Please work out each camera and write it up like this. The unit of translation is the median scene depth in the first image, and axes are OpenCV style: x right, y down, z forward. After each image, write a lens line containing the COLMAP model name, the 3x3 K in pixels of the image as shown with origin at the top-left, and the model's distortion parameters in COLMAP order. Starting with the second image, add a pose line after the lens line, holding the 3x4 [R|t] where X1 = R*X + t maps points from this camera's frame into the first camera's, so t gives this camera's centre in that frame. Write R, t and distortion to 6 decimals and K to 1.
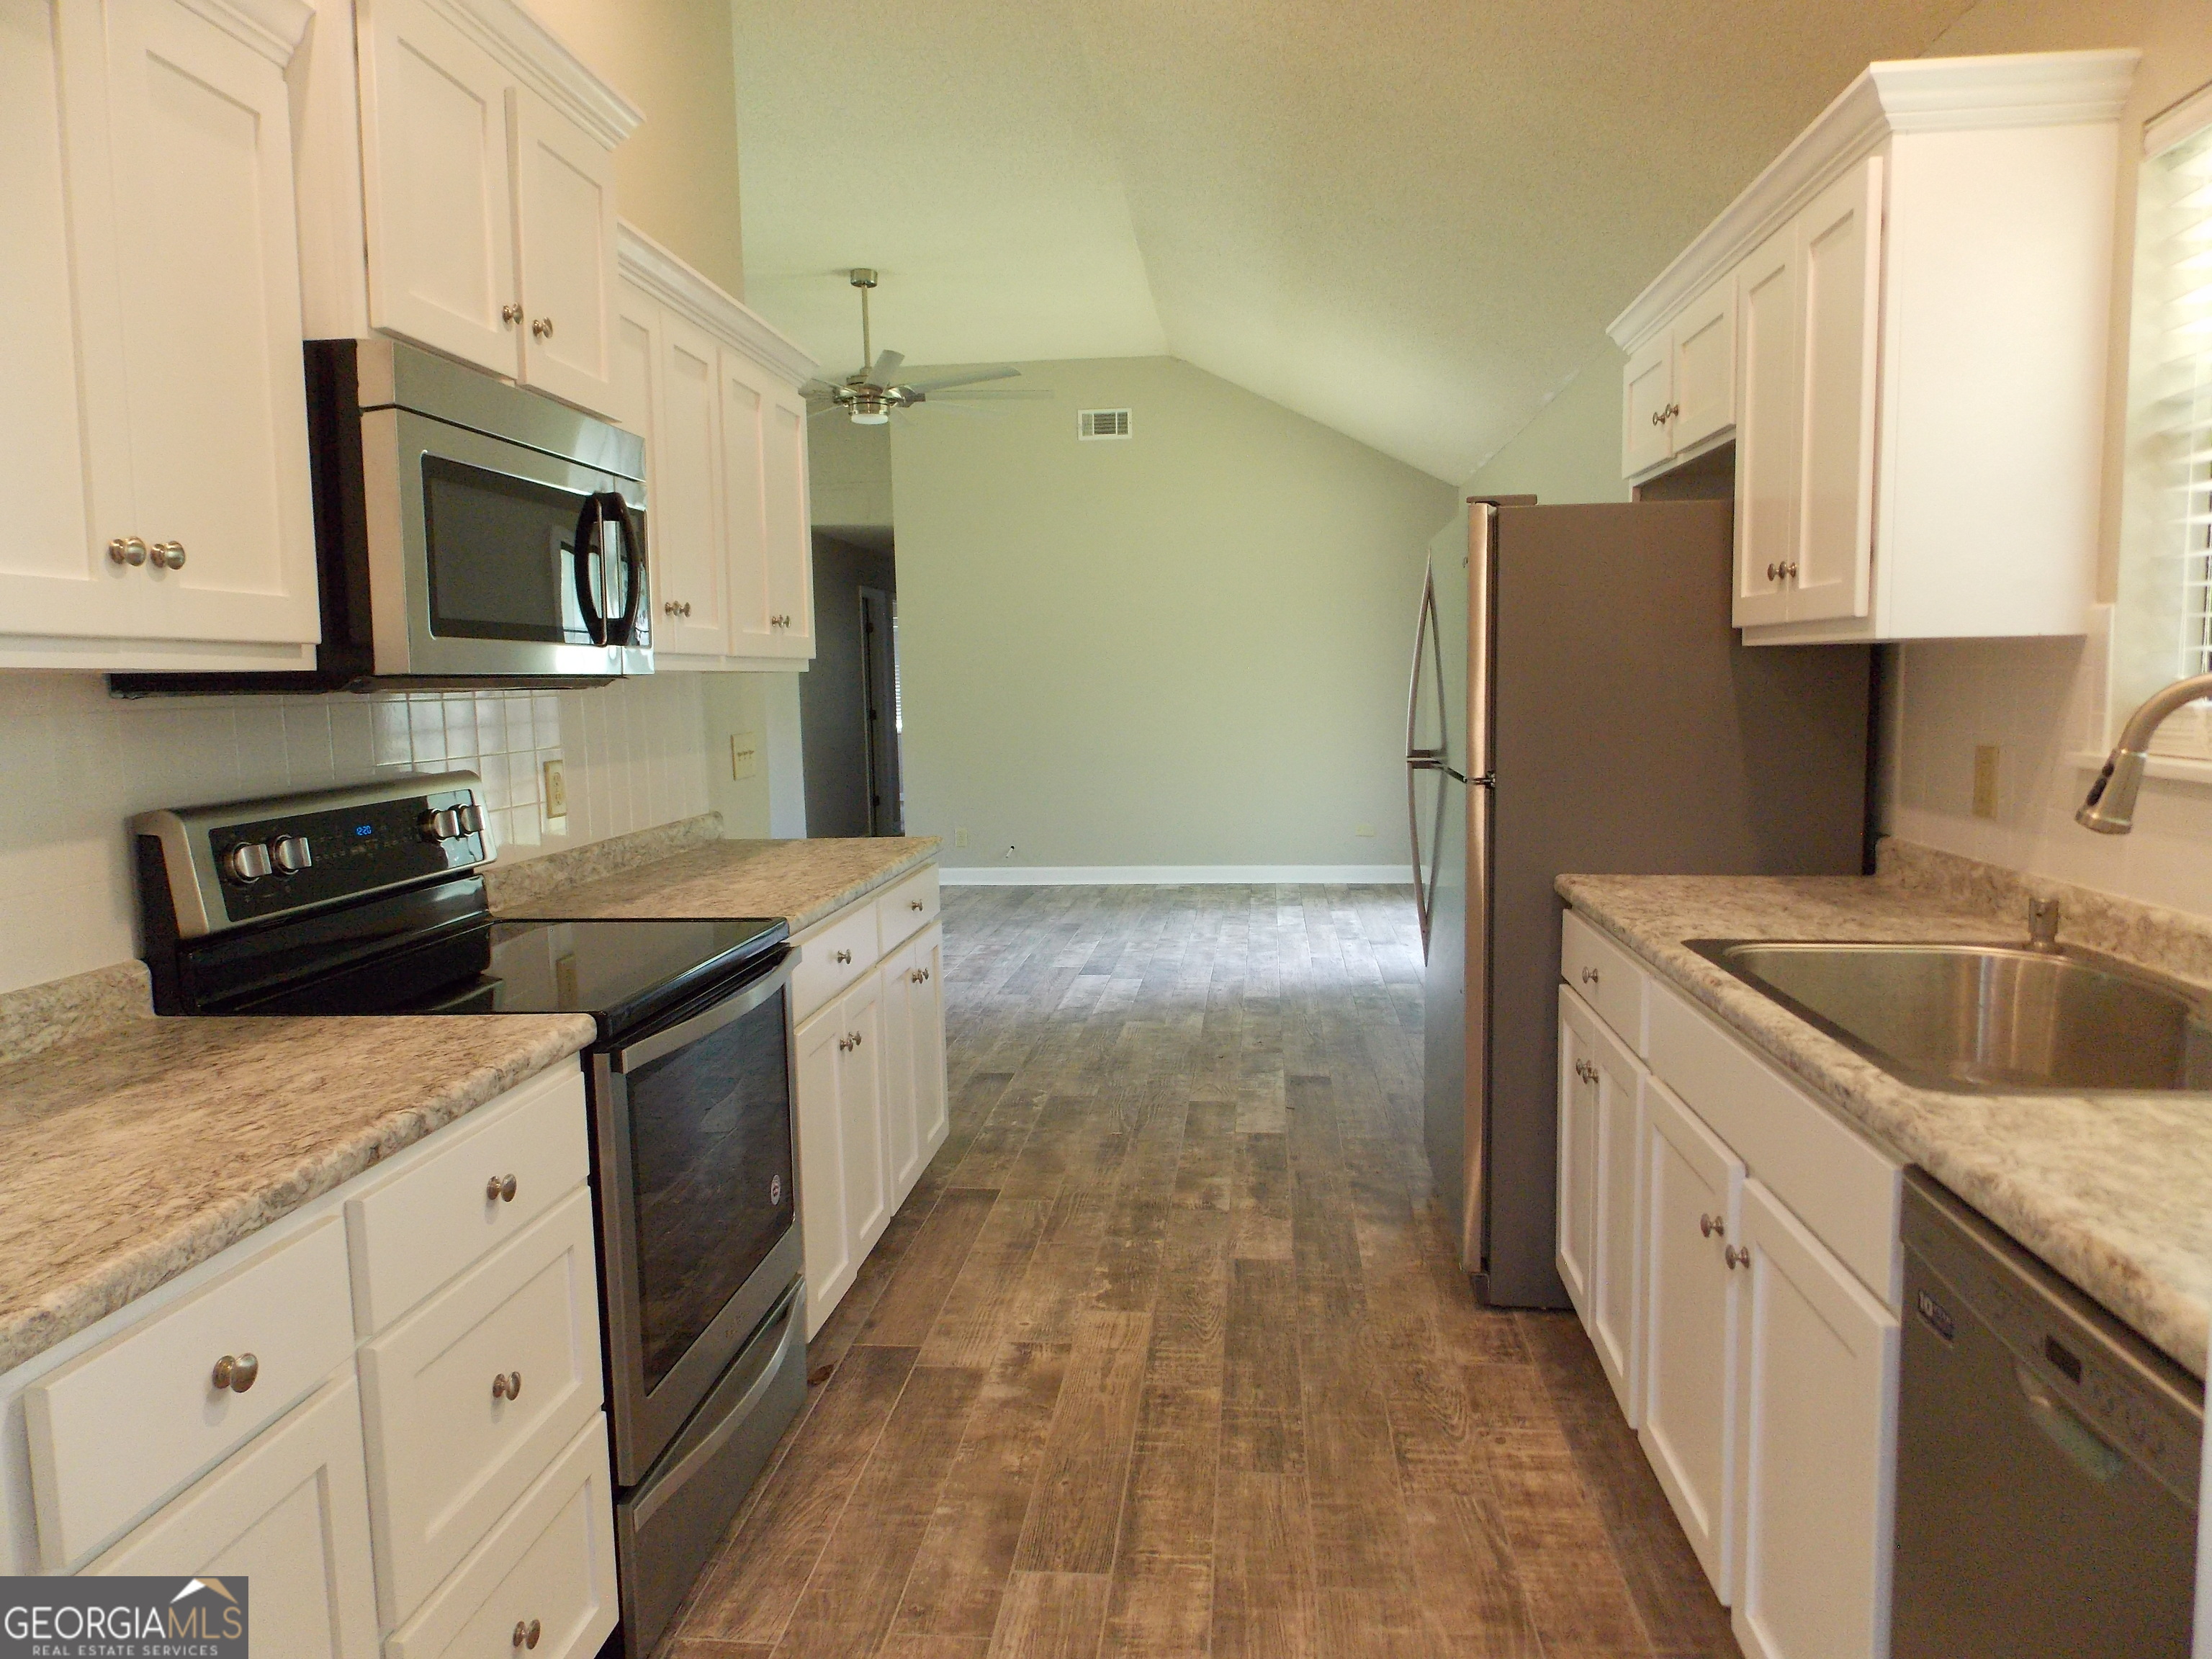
lens RADIAL K [[1451.7, 0, 1106.0], [0, 1451.7, 829.5], [0, 0, 1]] dist [0.006860, -0.026931]
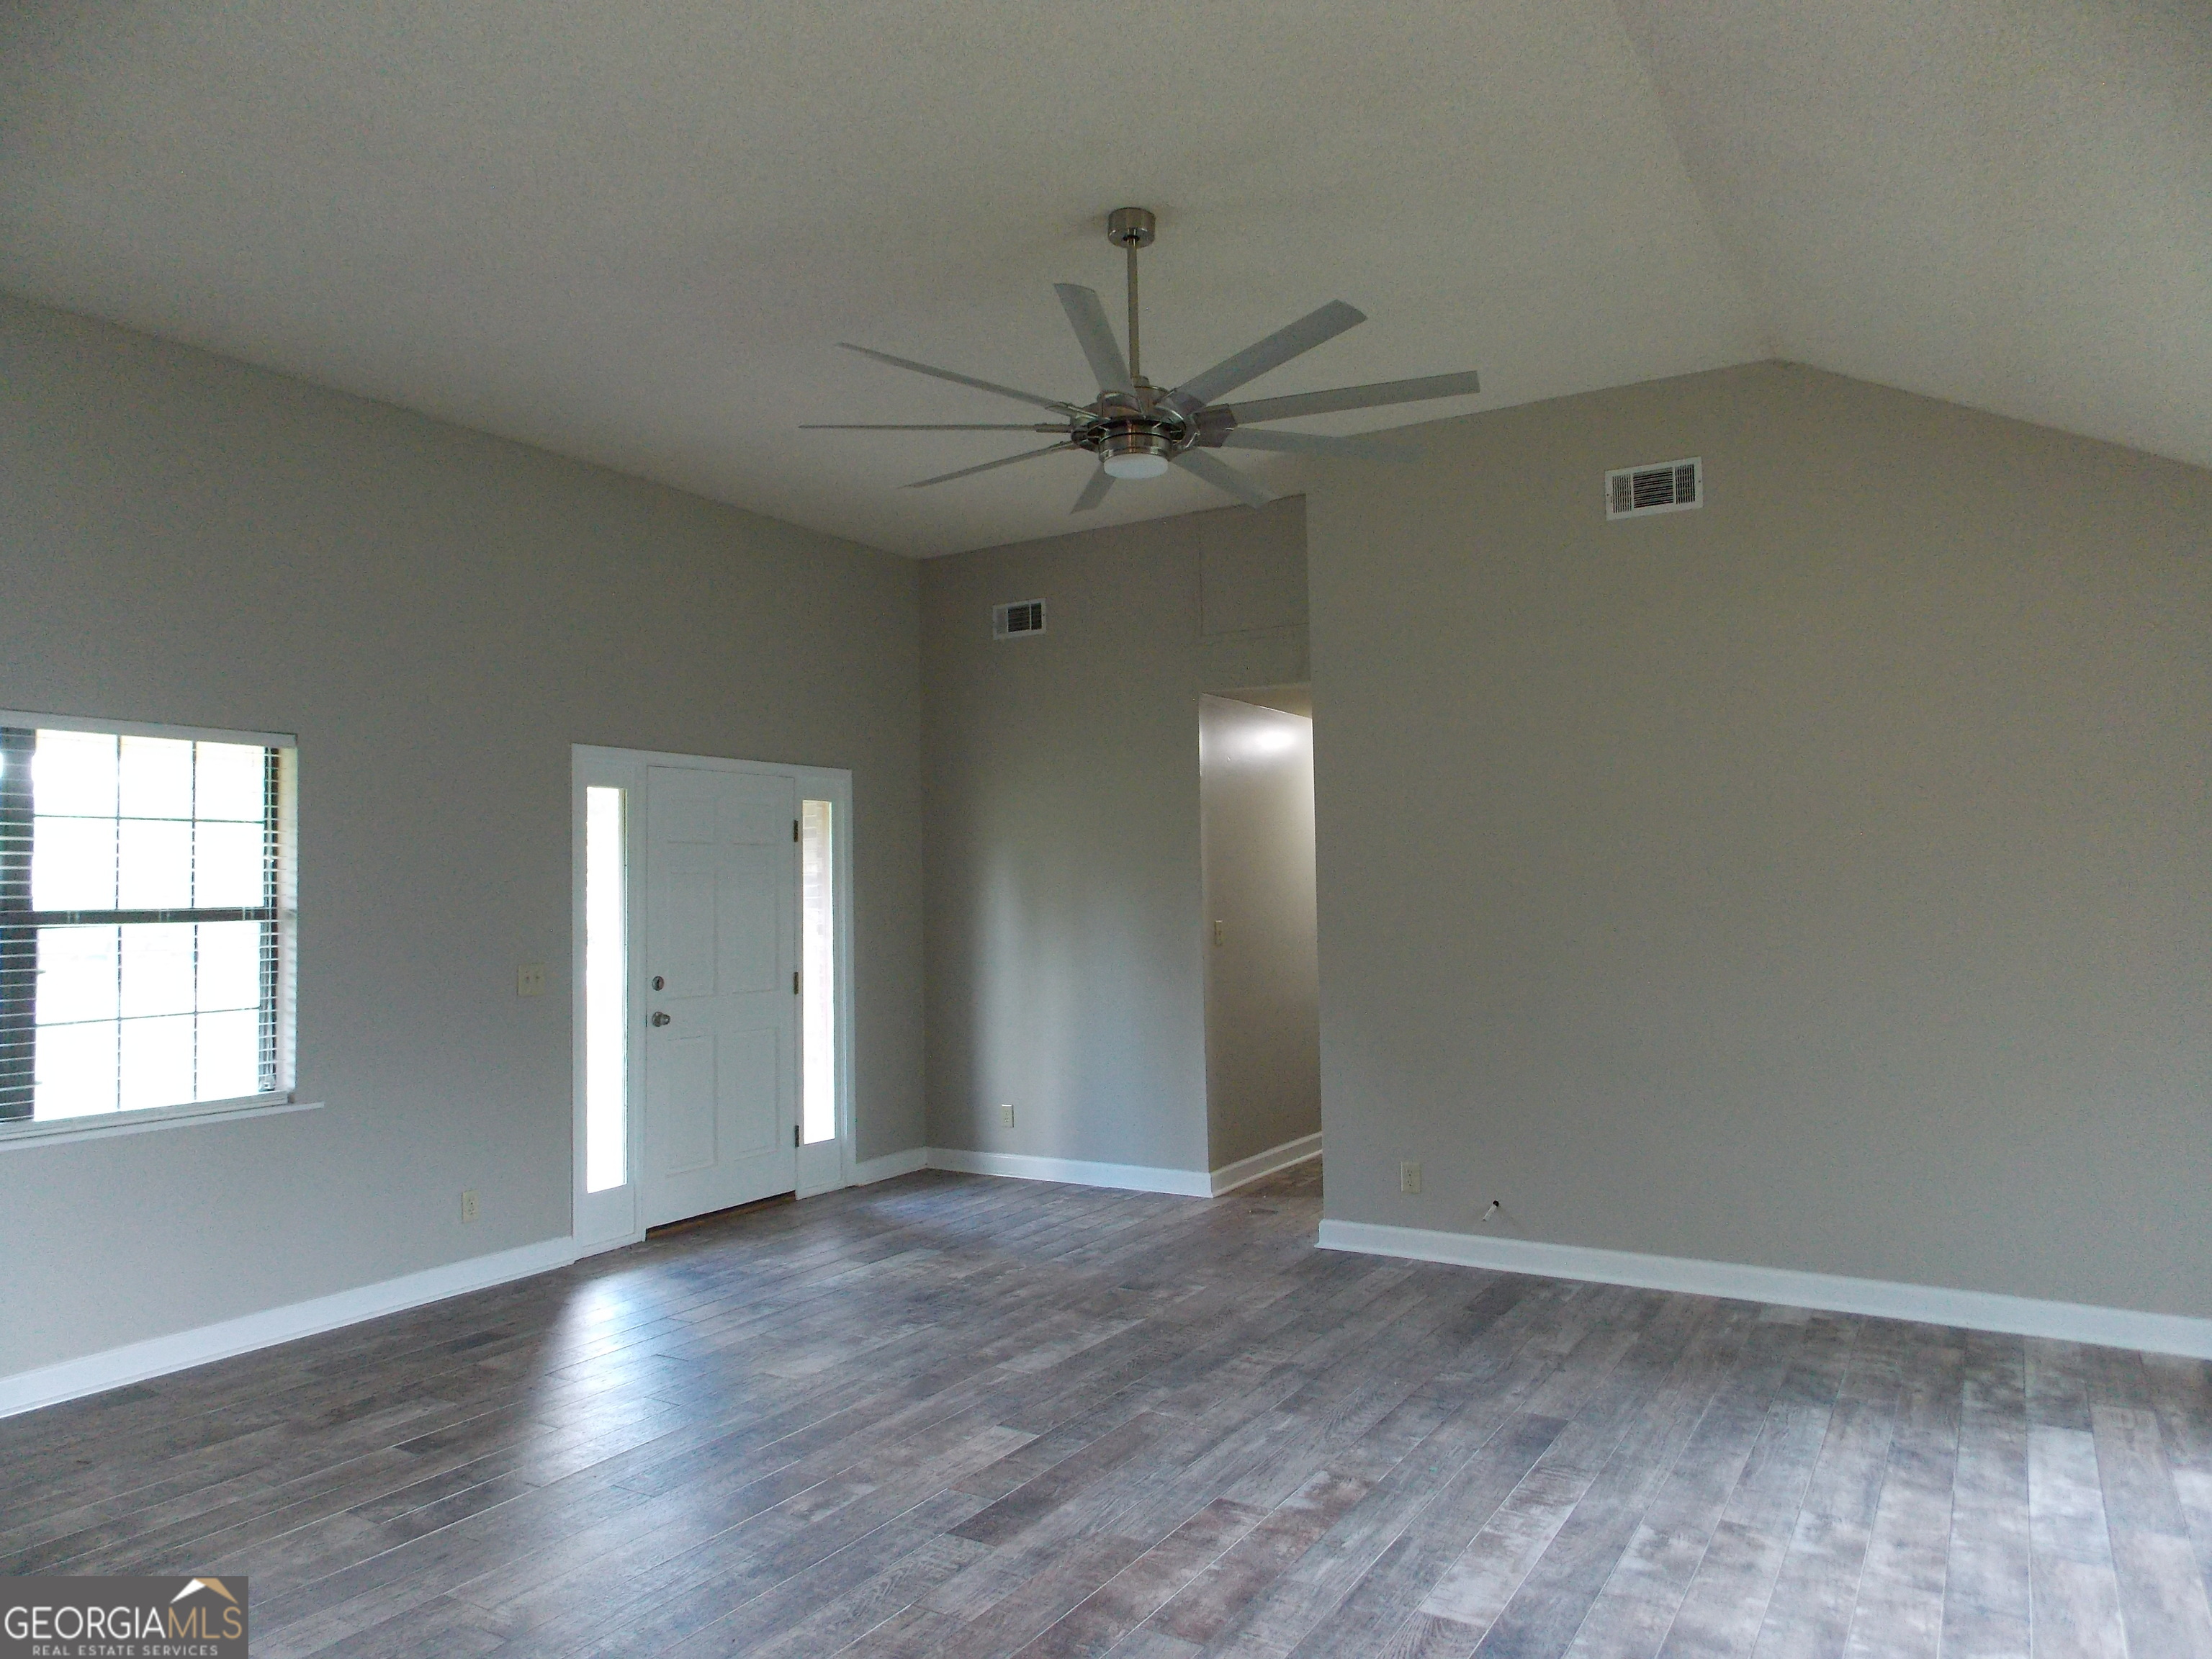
lens RADIAL K [[1451.7, 0, 1106.0], [0, 1451.7, 829.5], [0, 0, 1]] dist [0.006860, -0.026931]
pose [[0.902725, -0.022875, -0.429610, 0.055602], [-0.040094, 0.989766, -0.136949, -0.057560], [0.428346, 0.140852, 0.892570, 0.445137]]
